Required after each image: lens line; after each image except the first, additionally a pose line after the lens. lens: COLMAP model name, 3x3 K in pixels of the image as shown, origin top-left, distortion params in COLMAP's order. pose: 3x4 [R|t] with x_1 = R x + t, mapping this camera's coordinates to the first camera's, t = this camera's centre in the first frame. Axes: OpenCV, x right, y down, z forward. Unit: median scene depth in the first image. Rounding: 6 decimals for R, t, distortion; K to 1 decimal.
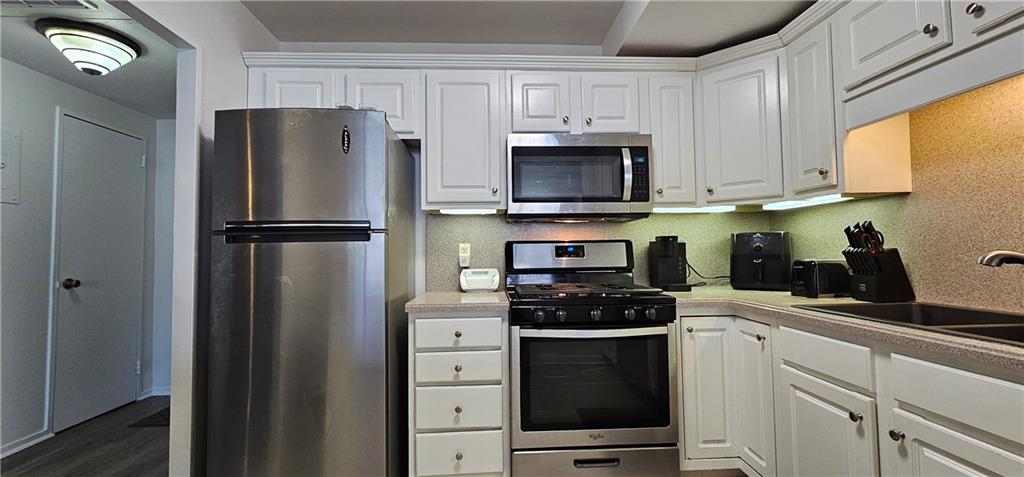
lens RADIAL K [[415.4, 0, 513.0], [0, 415.4, 235.6], [0, 0, 1]] dist [-0.000444, -0.000317]
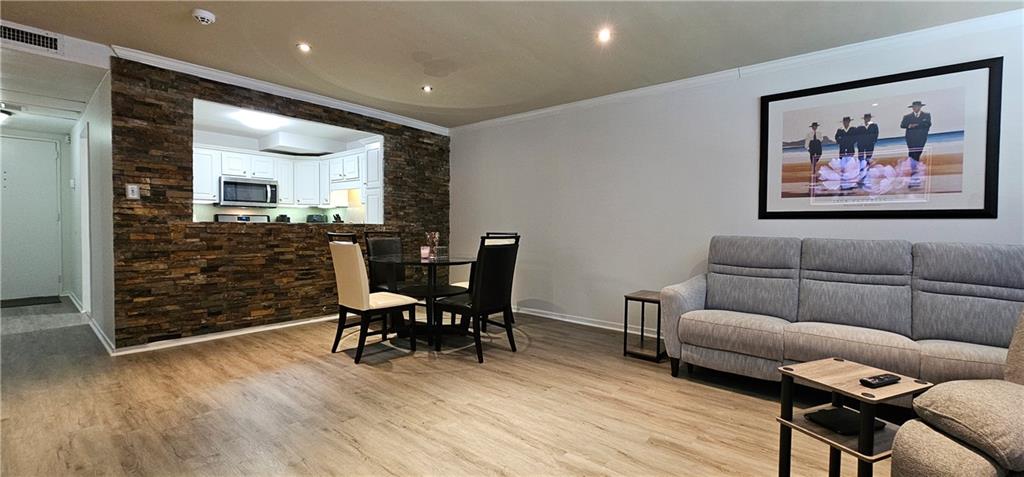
lens RADIAL K [[415.4, 0, 509.8], [0, 415.4, 237.1], [0, 0, 1]] dist [-0.000444, -0.000317]
pose [[0.682806, -0.001543, 0.730598, -0.801935], [-0.048451, 0.997701, 0.047388, -0.068751], [-0.728991, -0.067755, 0.681162, -2.570576]]
